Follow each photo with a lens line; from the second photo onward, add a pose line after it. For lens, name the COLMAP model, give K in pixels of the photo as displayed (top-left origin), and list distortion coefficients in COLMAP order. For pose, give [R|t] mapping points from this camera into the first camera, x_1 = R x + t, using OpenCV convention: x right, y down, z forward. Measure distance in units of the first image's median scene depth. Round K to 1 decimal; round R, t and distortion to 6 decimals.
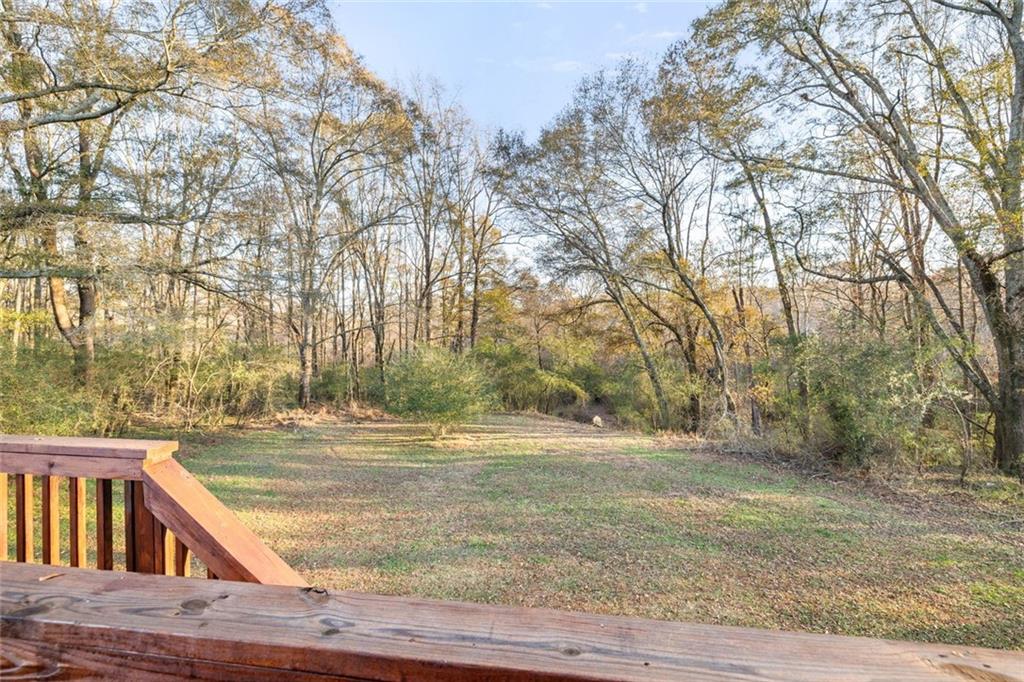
lens RADIAL K [[431.2, 0, 513.0], [0, 431.2, 340.1], [0, 0, 1]] dist [0.000064, -0.000150]
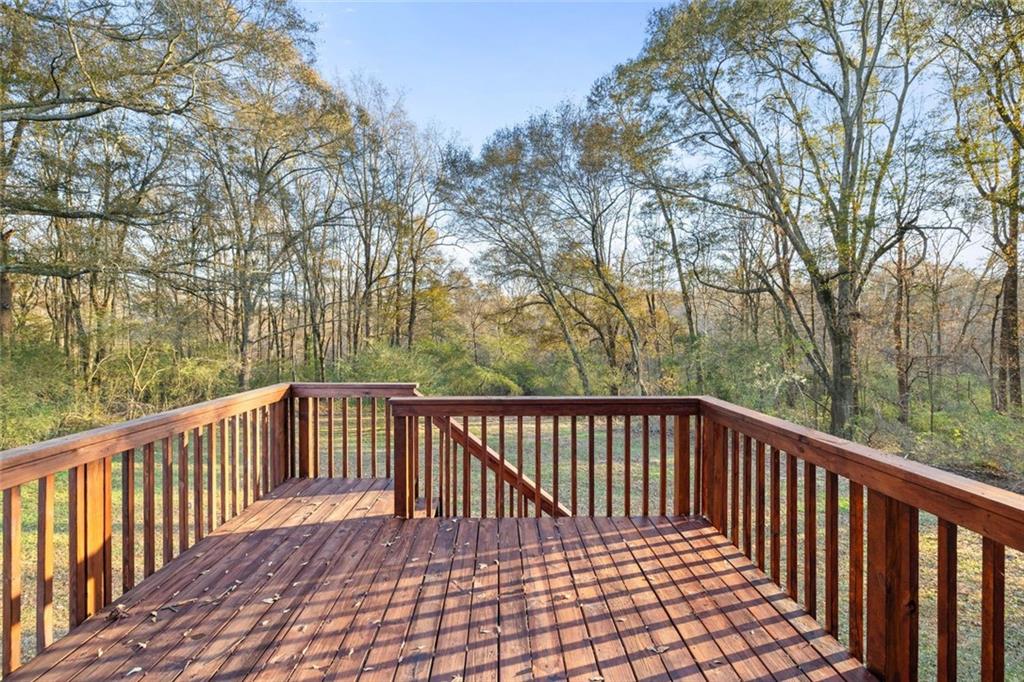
lens RADIAL K [[431.2, 0, 513.0], [0, 431.2, 340.1], [0, 0, 1]] dist [0.000064, -0.000150]
pose [[0.985342, 0.004500, 0.170531, -0.046505], [-0.005450, 0.999972, 0.005108, -0.000012], [-0.170503, -0.005963, 0.985339, -0.092270]]
